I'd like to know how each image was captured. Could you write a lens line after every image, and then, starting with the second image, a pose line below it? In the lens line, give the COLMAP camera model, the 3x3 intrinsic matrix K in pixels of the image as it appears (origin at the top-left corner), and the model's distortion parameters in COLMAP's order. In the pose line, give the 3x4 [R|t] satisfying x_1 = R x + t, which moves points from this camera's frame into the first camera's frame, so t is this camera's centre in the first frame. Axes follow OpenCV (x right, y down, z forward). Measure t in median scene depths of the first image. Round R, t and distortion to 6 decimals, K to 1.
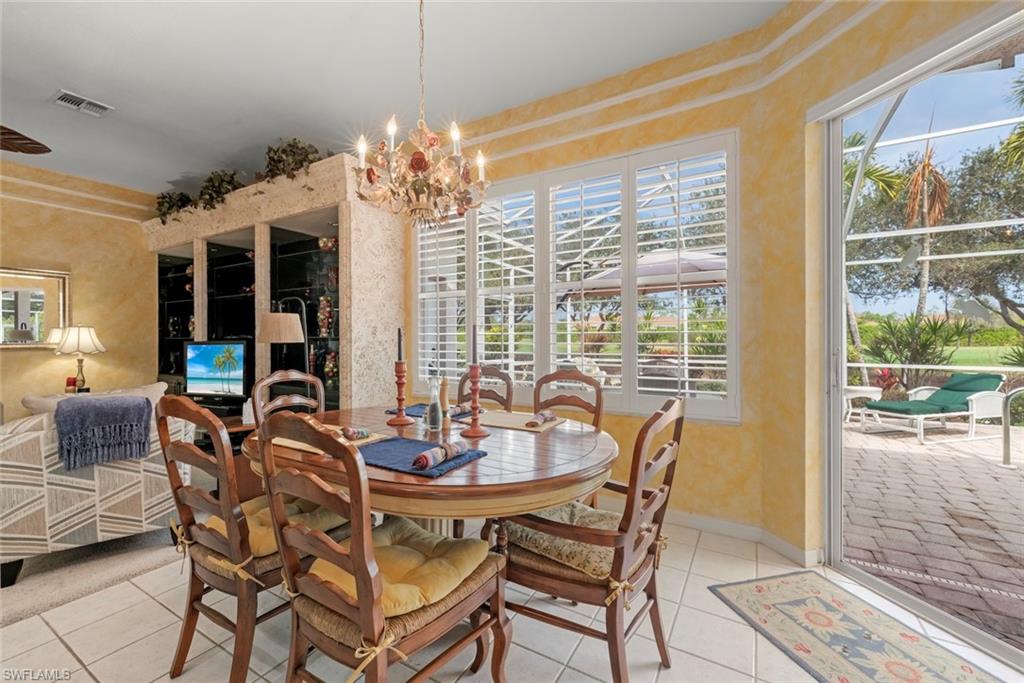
lens RADIAL K [[431.3, 0, 499.9], [0, 431.3, 341.7], [0, 0, 1]] dist [0.000136, 0.000023]
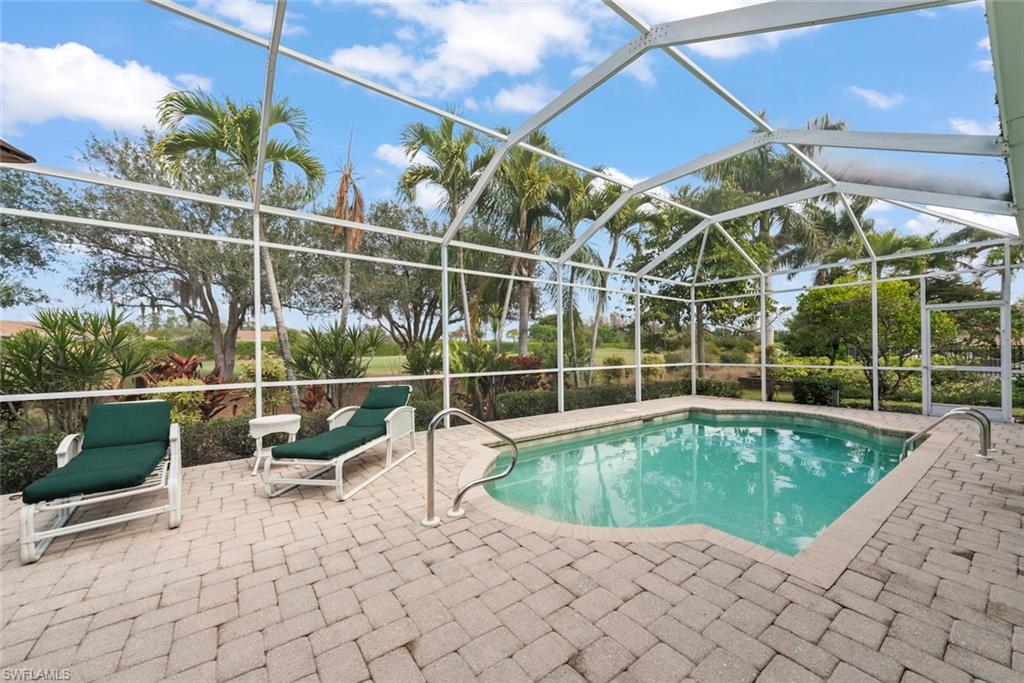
lens RADIAL K [[384.5, 0, 514.5], [0, 384.5, 344.1], [0, 0, 1]] dist [-0.001360, -0.000059]
pose [[0.377697, 0.010908, 0.925865, 0.340979], [0.014019, 0.999749, -0.017498, 0.001747], [-0.925823, 0.019589, 0.377449, 0.338771]]
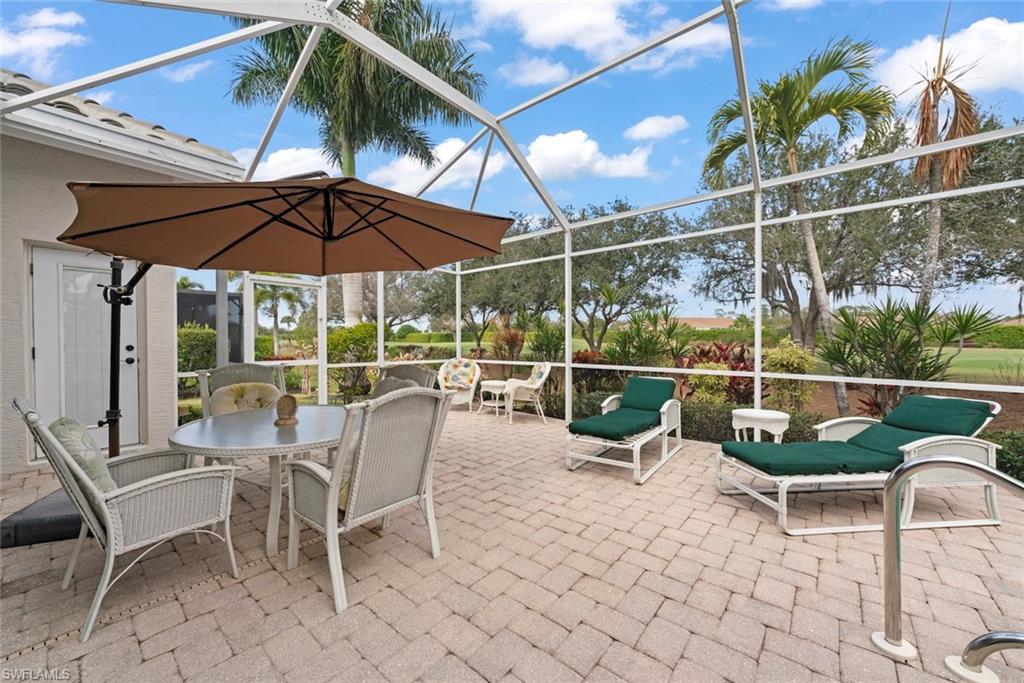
lens RADIAL K [[384.5, 0, 514.5], [0, 384.5, 344.1], [0, 0, 1]] dist [-0.001360, -0.000059]
pose [[0.988015, 0.004012, -0.154306, 0.478632], [-0.003073, 0.999975, 0.006324, 0.001925], [0.154327, -0.005774, 0.988003, 0.322200]]
